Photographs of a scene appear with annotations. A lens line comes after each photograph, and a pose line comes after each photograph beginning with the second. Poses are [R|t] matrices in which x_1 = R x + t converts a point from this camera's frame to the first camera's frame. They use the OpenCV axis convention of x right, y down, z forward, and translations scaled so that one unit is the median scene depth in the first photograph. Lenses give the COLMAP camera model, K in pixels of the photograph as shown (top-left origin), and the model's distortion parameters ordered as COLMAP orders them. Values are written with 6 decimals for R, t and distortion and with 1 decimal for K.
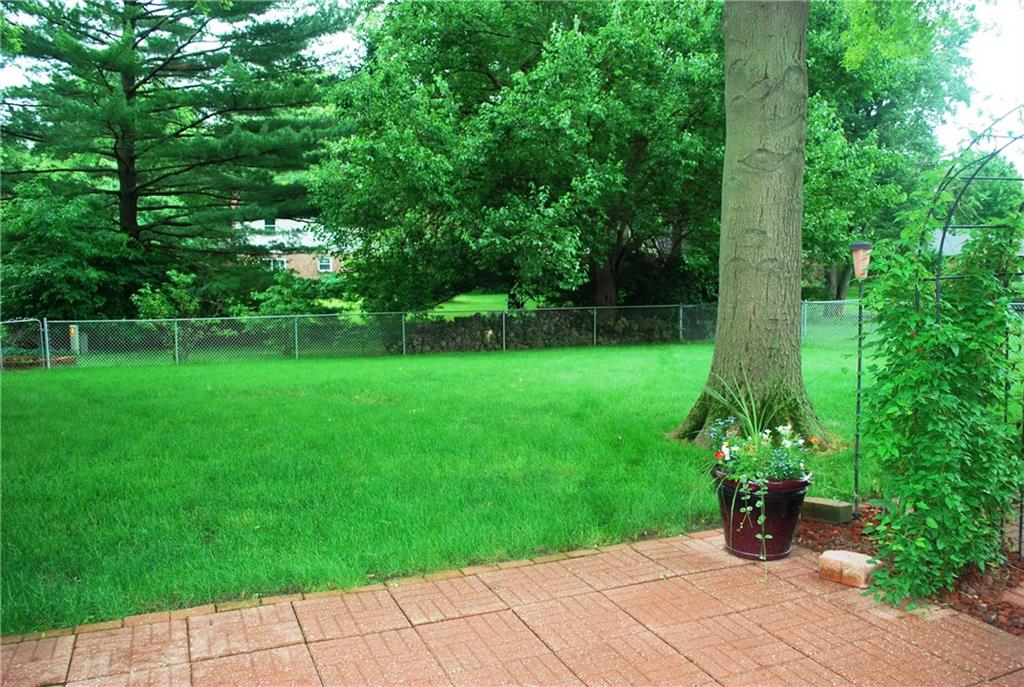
lens RADIAL K [[810.0, 0, 515.5], [0, 810.0, 351.3], [0, 0, 1]] dist [-0.082236, 0.009455]
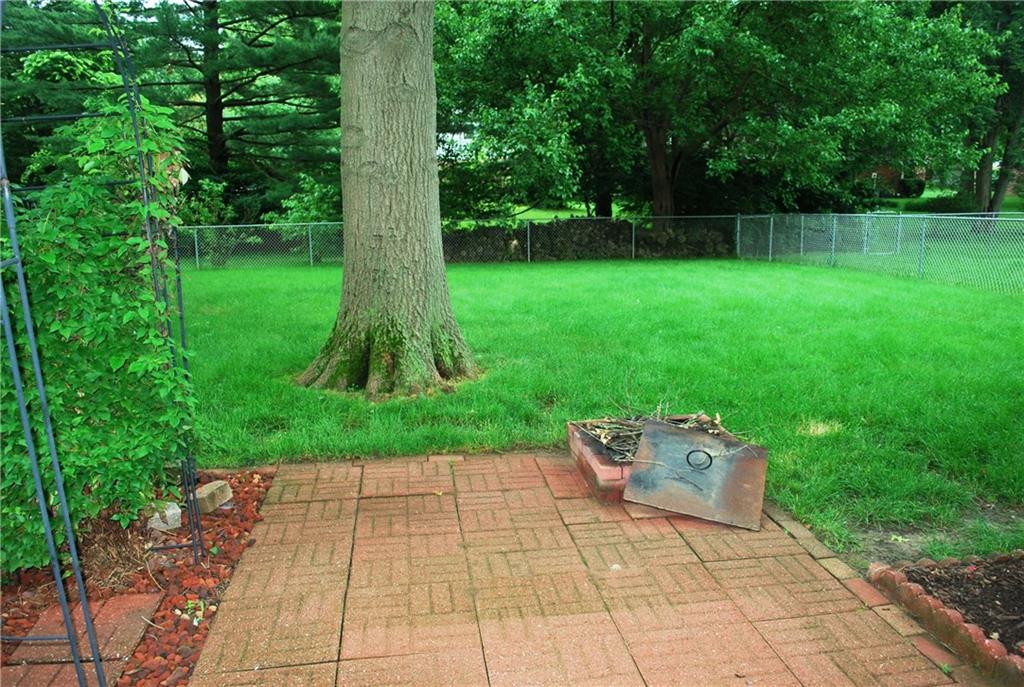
lens RADIAL K [[810.0, 0, 515.5], [0, 810.0, 351.3], [0, 0, 1]] dist [-0.082236, 0.009455]
pose [[0.968055, 0.048904, -0.245921, 0.231358], [-0.020751, 0.993057, 0.115792, -0.006949], [0.249877, -0.106990, 0.962349, 0.074385]]
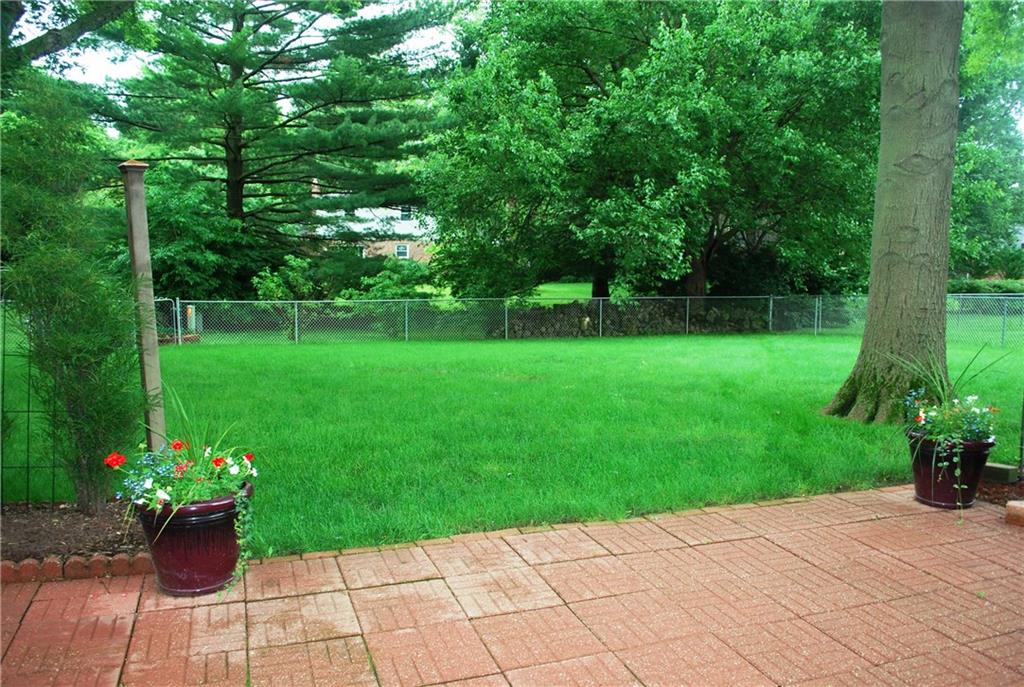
lens RADIAL K [[810.0, 0, 515.5], [0, 810.0, 351.3], [0, 0, 1]] dist [-0.082236, 0.009455]
pose [[0.997433, 0.020817, -0.068508, -0.056317], [-0.019902, 0.999704, 0.014001, 0.005205], [0.068779, -0.012602, 0.997552, -0.044826]]
